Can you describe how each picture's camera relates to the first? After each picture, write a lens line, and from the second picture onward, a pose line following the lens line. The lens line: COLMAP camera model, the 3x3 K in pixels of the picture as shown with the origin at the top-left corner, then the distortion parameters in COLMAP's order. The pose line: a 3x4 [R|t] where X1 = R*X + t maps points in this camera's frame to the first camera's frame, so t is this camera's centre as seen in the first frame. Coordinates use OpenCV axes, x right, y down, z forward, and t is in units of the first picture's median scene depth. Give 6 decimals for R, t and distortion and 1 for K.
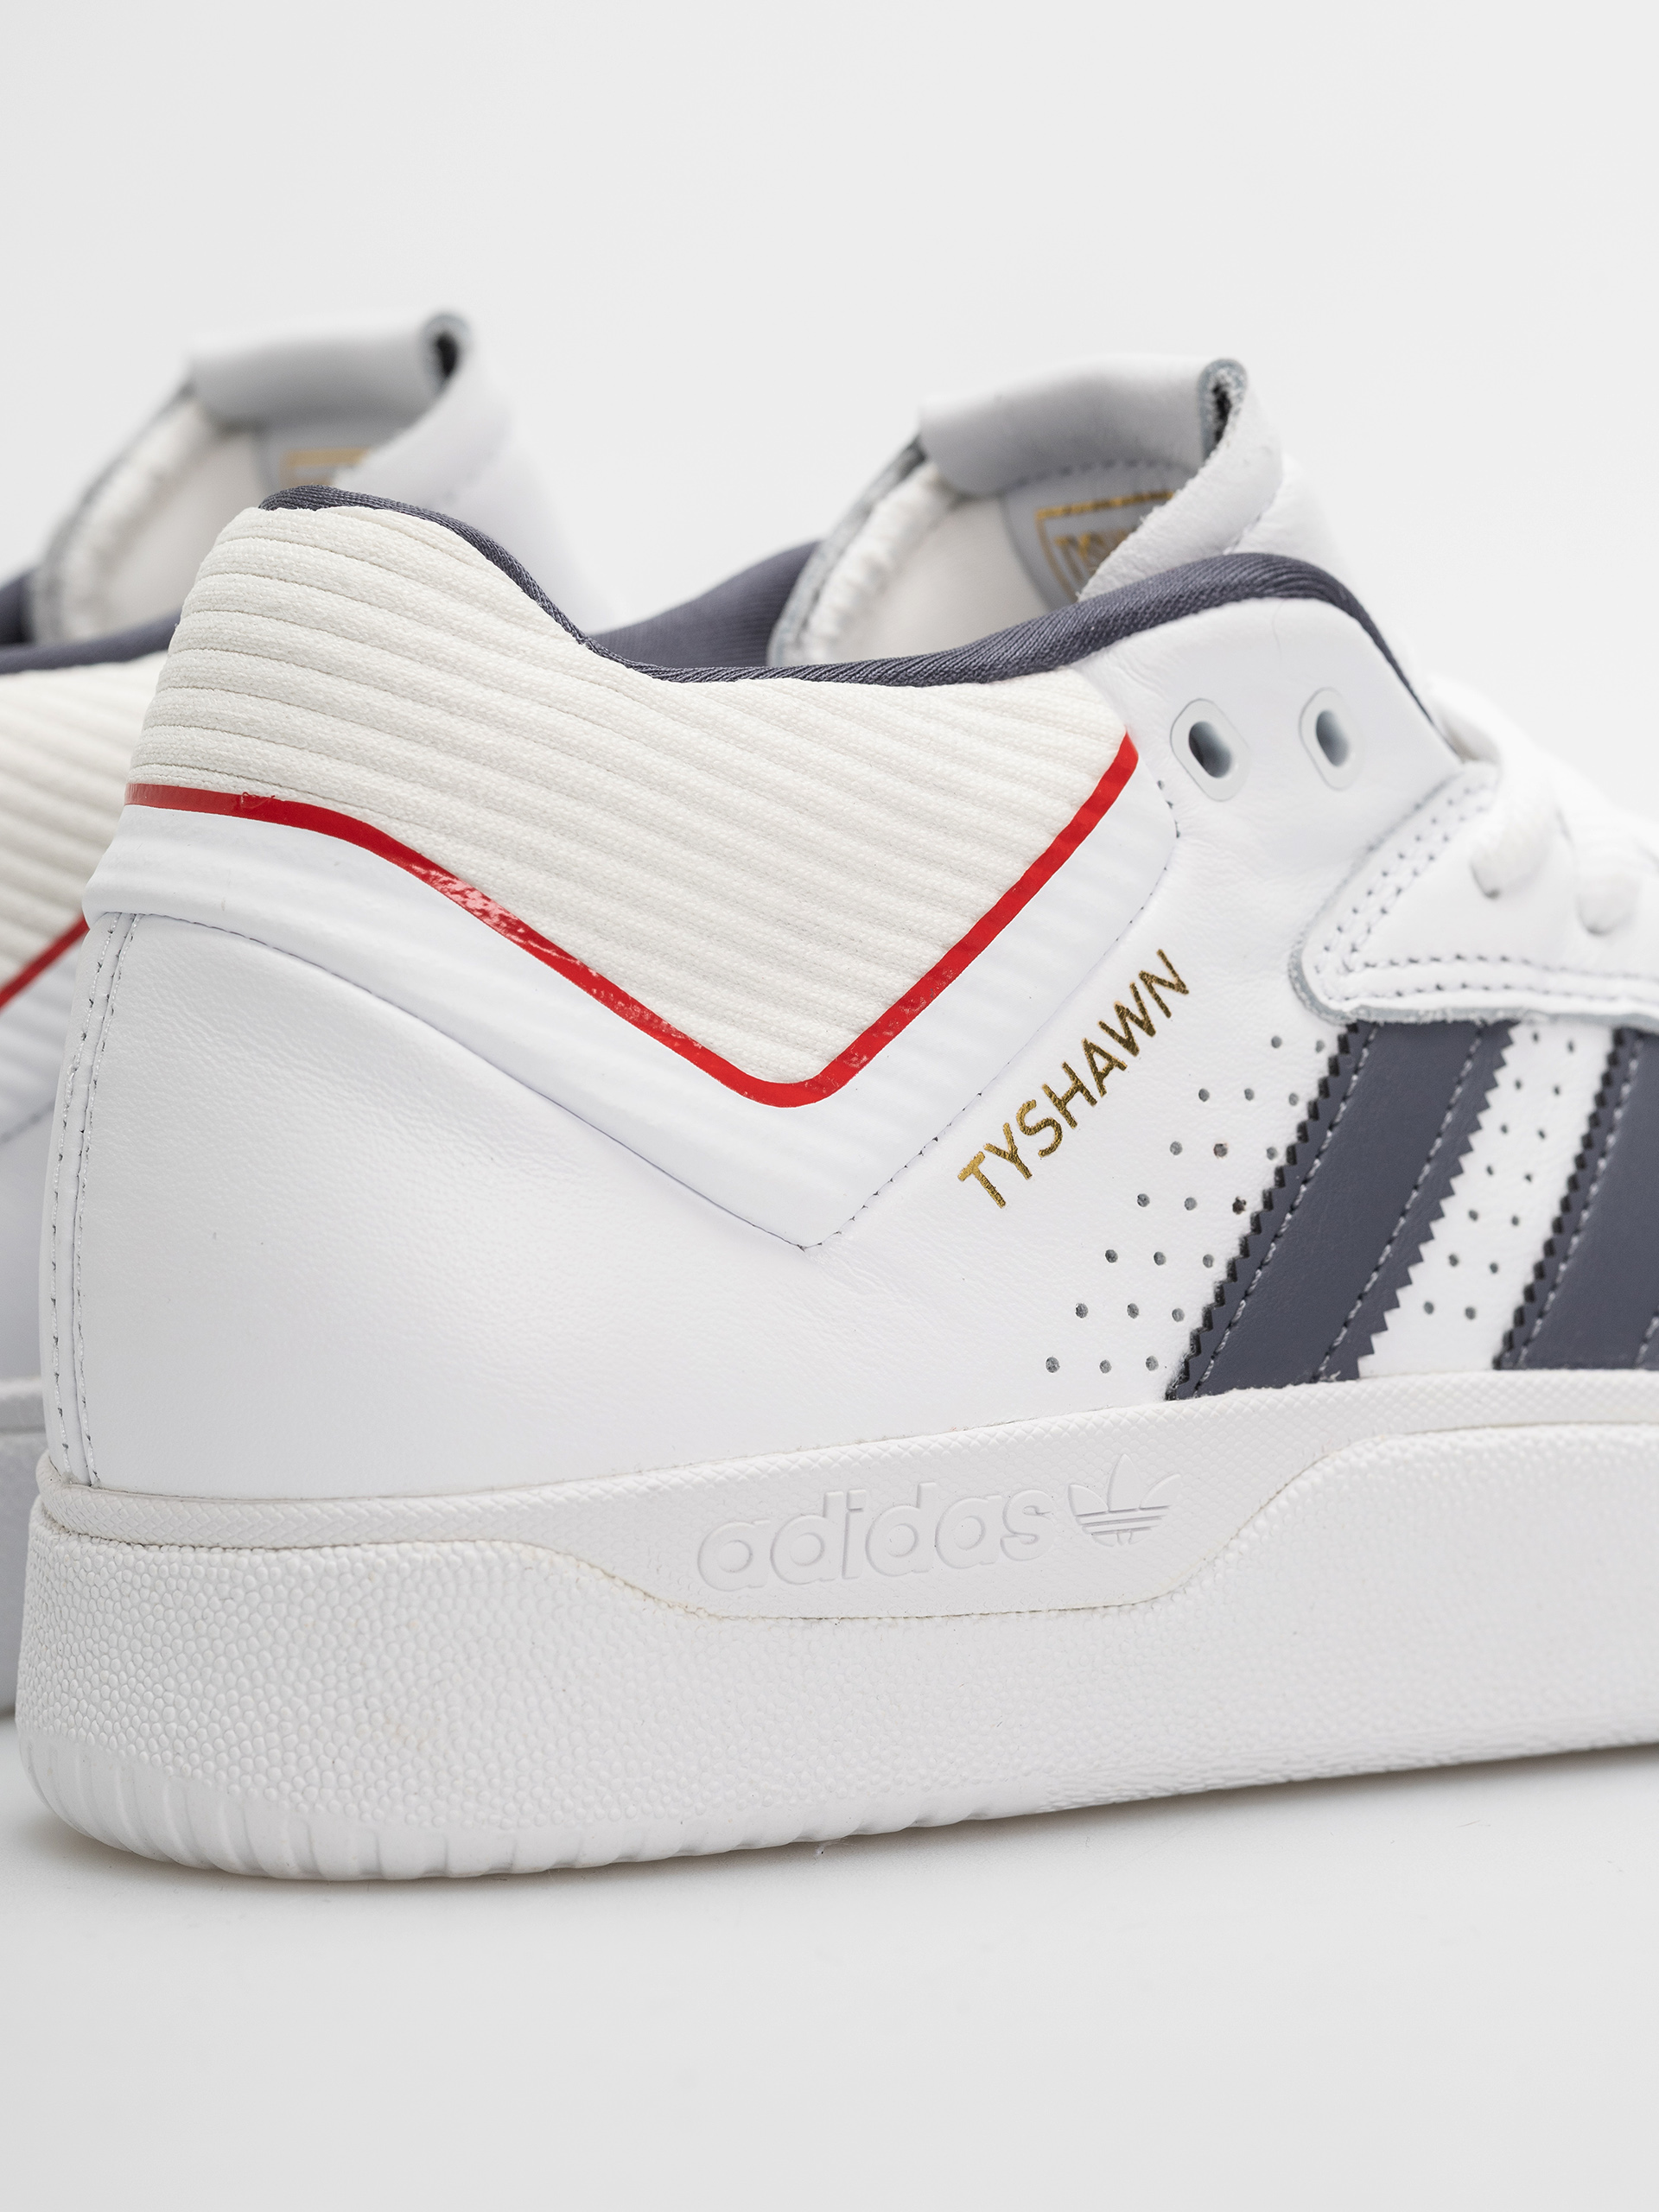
lens RADIAL K [[7259.3, 0, 549.3], [0, 7259.3, 1012.8], [0, 0, 1]] dist [0.063947, 0.000000]
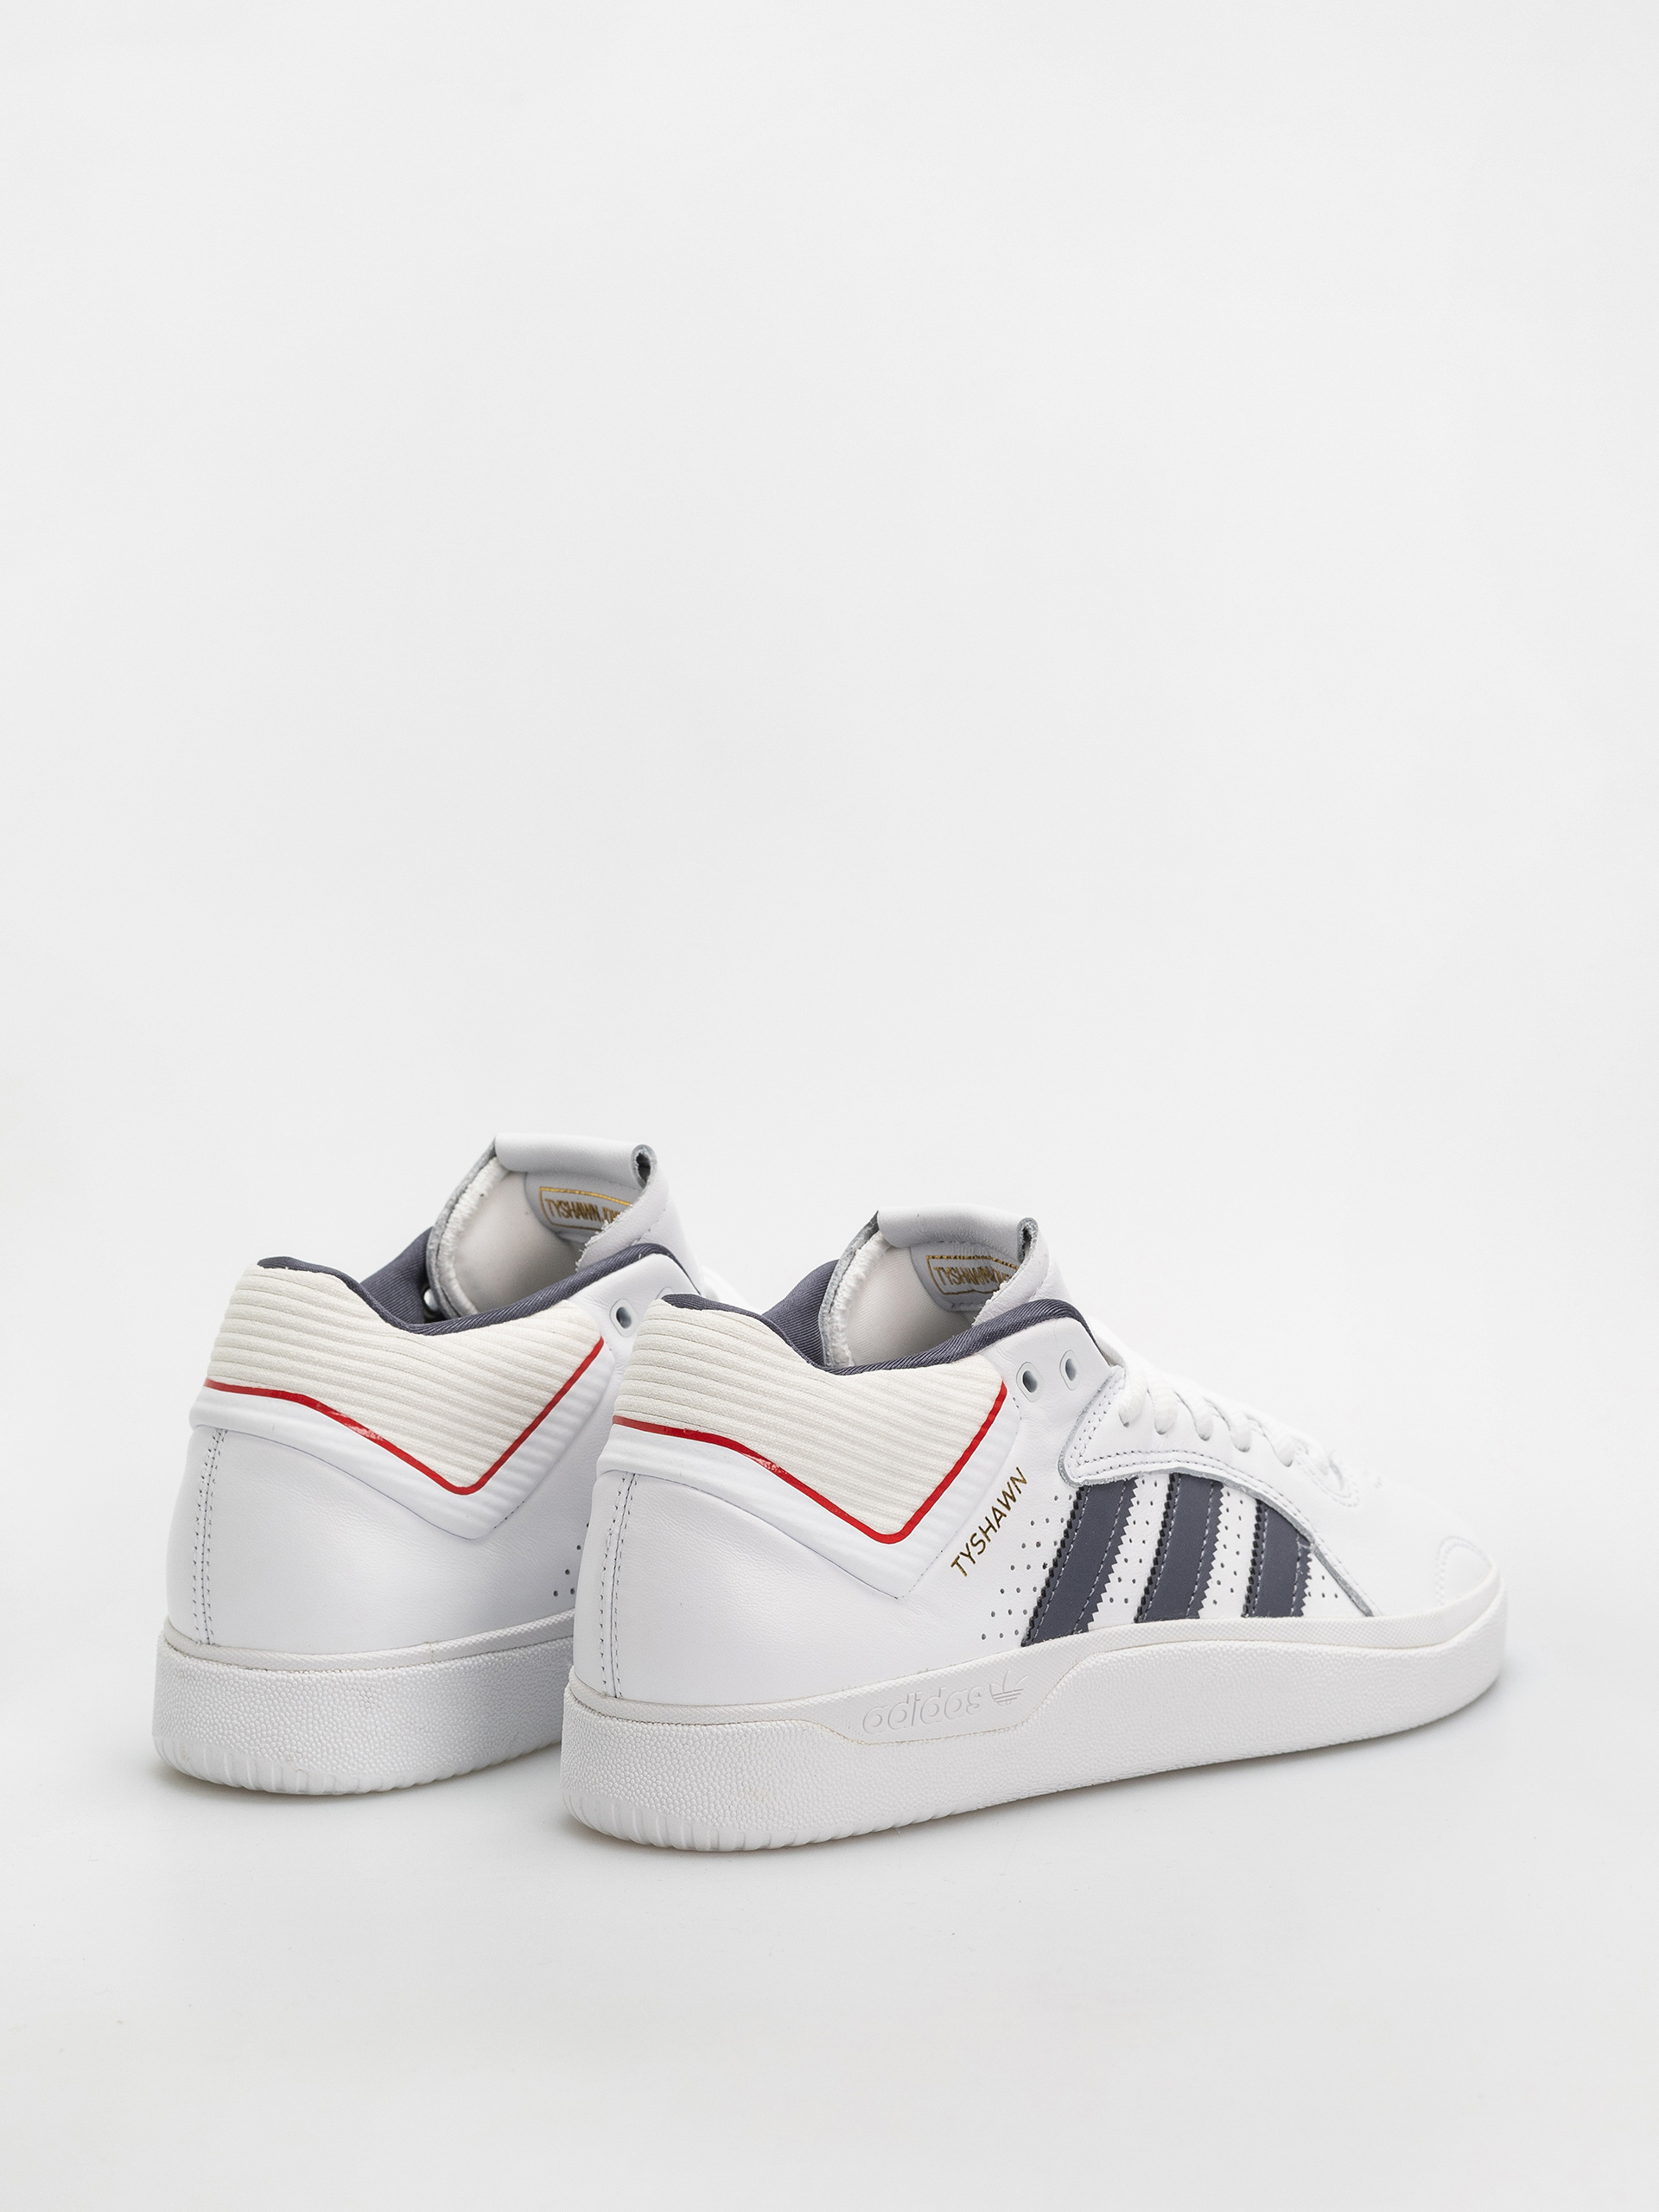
lens RADIAL K [[7259.3, 0, 834.0], [0, 7259.3, 1103.3], [0, 0, 1]] dist [0.063947, 0.000000]
pose [[0.979196, -0.014665, 0.202386, -0.484050], [0.004743, 0.998767, 0.049423, -0.258755], [-0.202862, -0.047435, 0.978058, -1.436168]]
